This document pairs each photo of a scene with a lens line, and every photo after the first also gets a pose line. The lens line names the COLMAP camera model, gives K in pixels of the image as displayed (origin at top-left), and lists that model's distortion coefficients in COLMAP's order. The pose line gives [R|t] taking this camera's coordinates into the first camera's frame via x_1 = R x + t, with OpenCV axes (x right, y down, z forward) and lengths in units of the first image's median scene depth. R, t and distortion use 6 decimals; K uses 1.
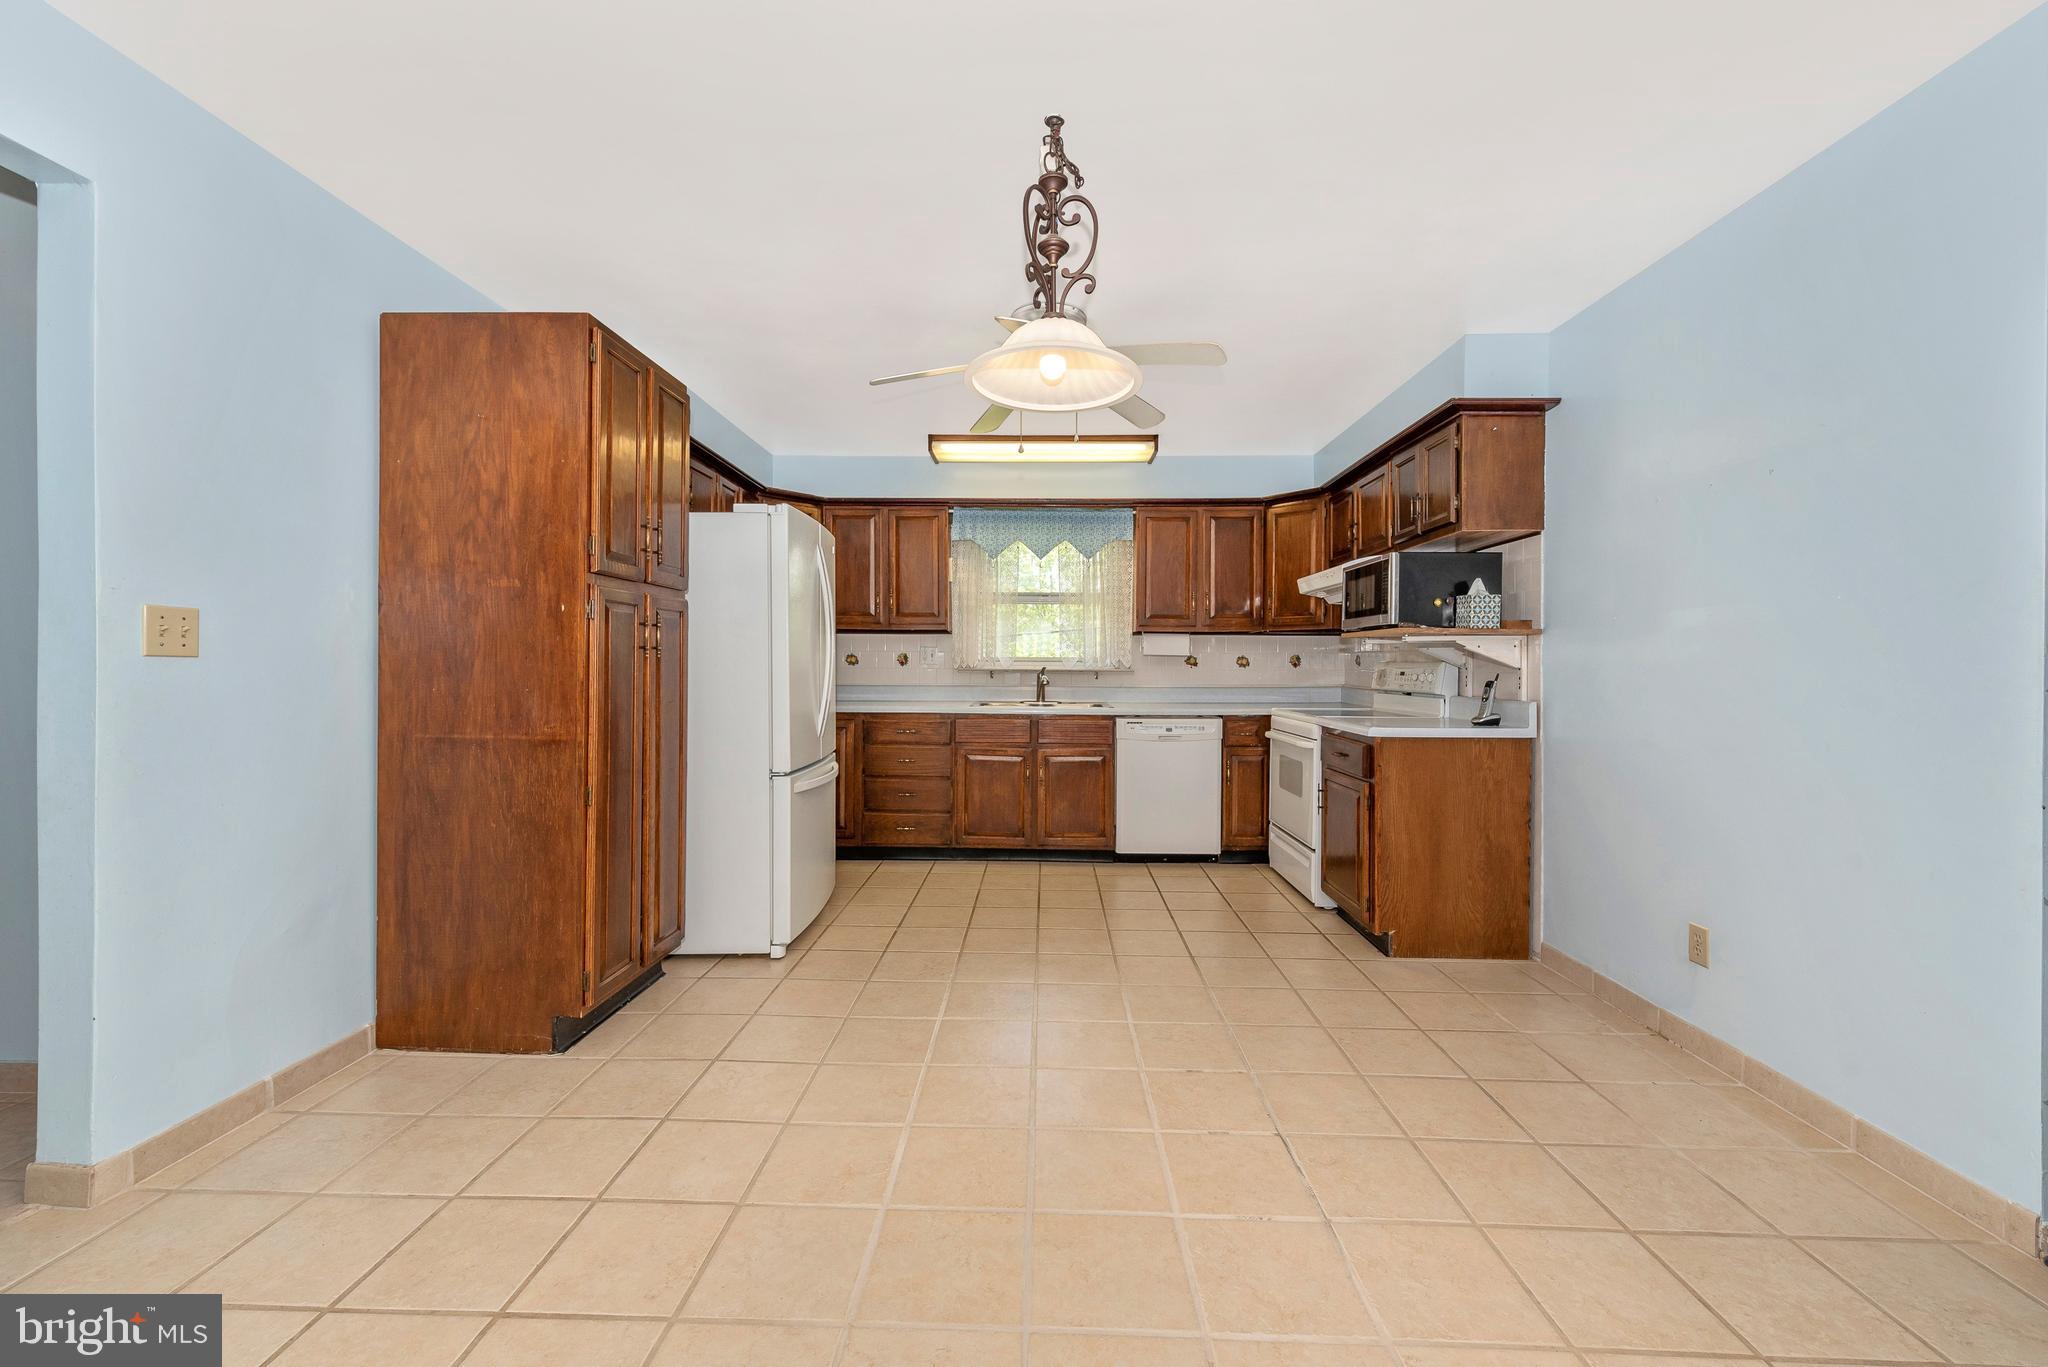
lens RADIAL K [[805.5, 0, 1007.6], [0, 805.5, 714.8], [0, 0, 1]] dist [0.004930, -0.000001]
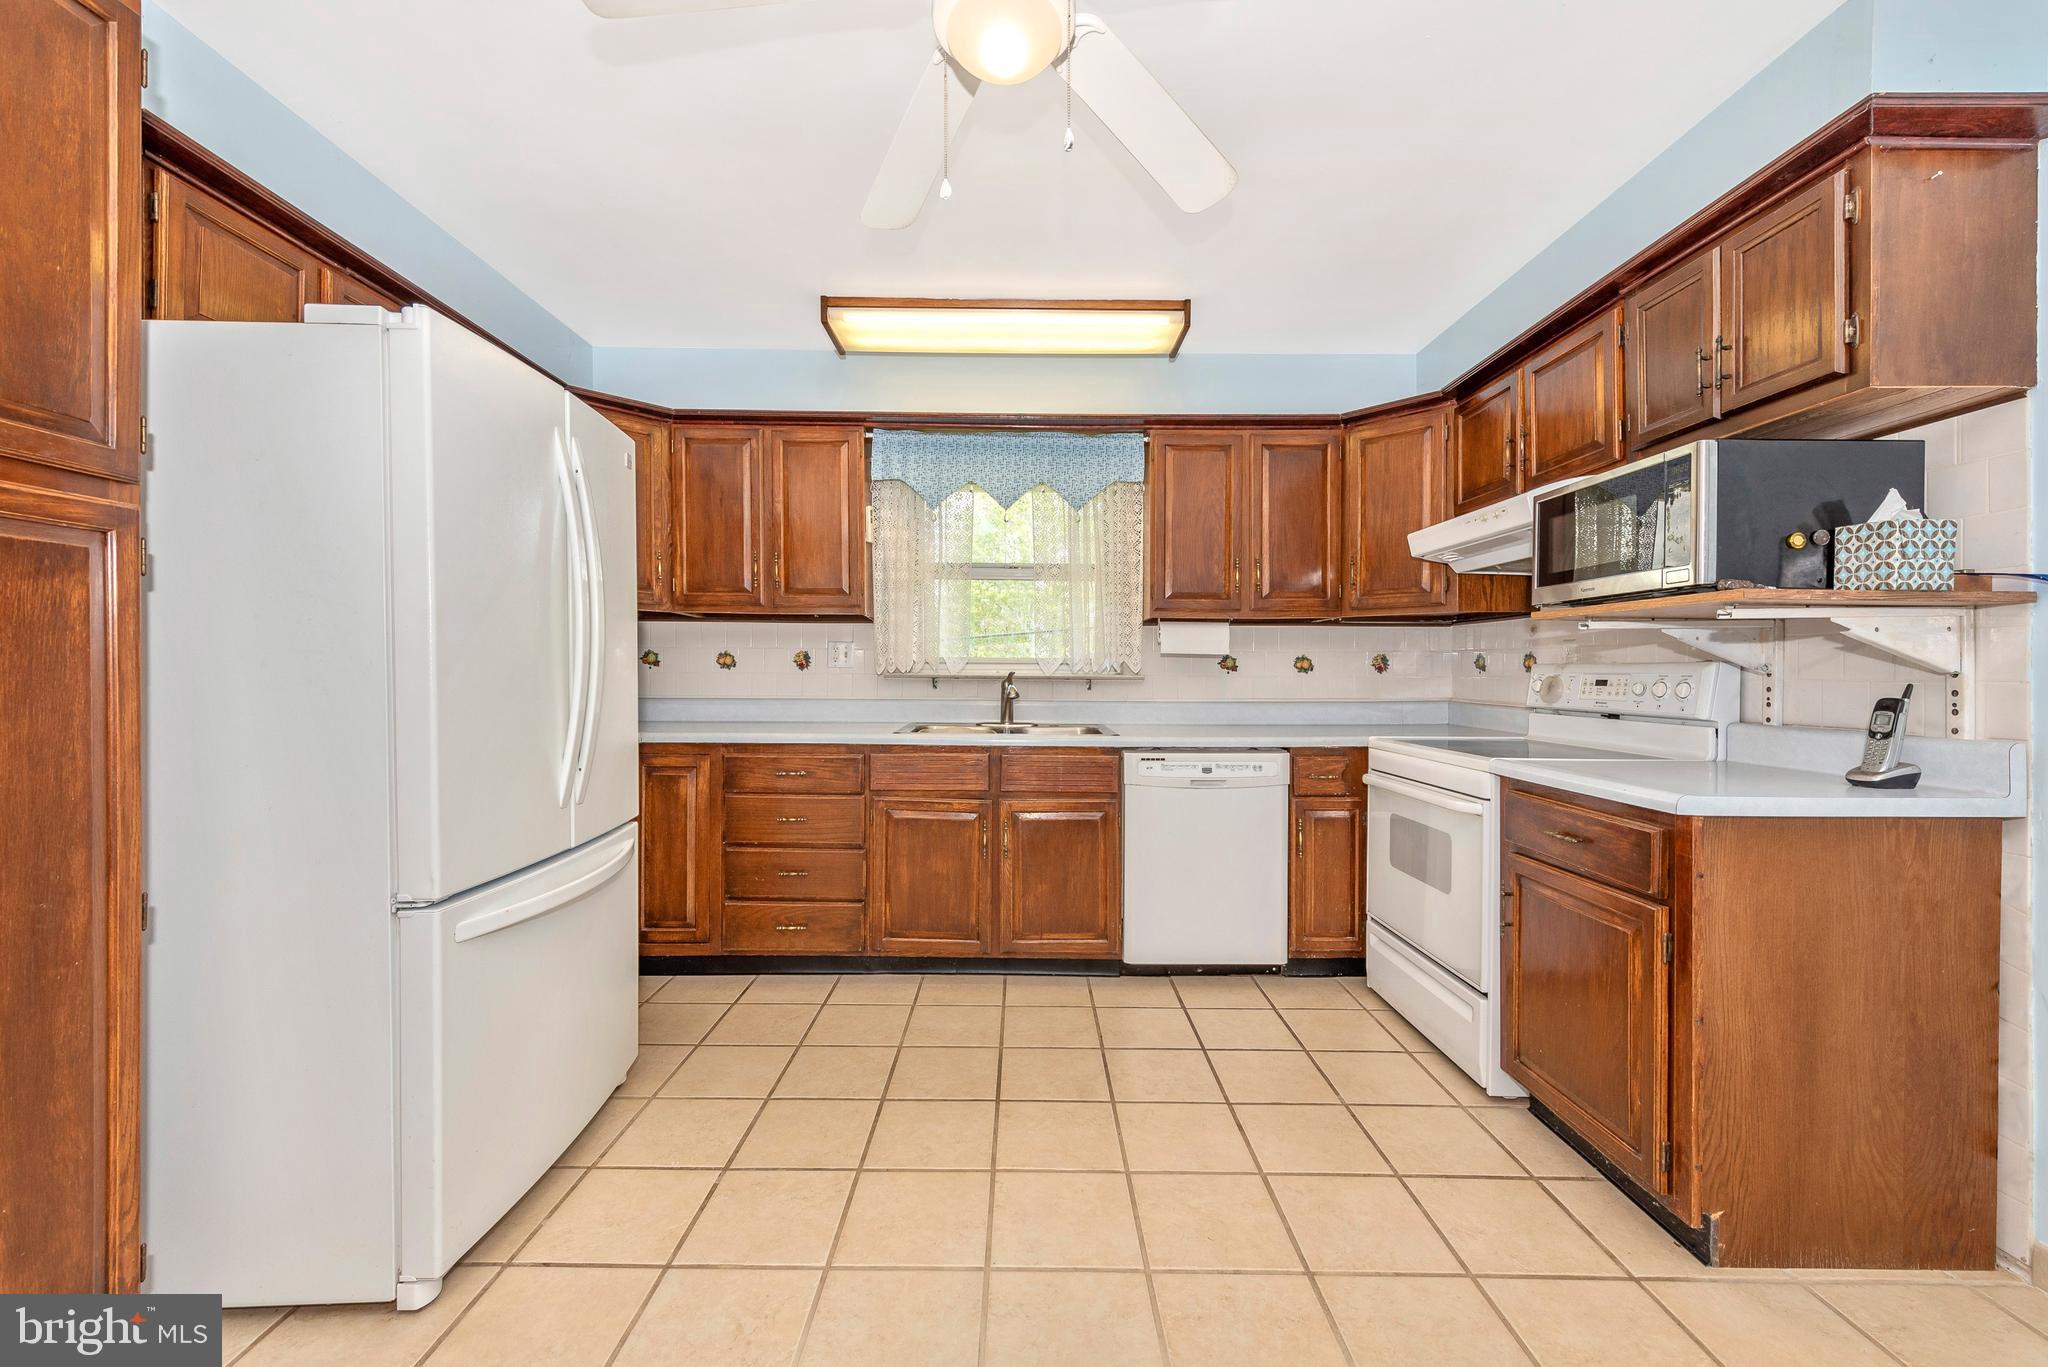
lens RADIAL K [[805.5, 0, 1024.2], [0, 805.5, 679.2], [0, 0, 1]] dist [0.004930, -0.000001]
pose [[0.998745, 0.000512, 0.050072, 0.026872], [0.002081, 0.998659, -0.051720, -0.022115], [-0.050031, 0.051759, 0.997406, 0.400058]]
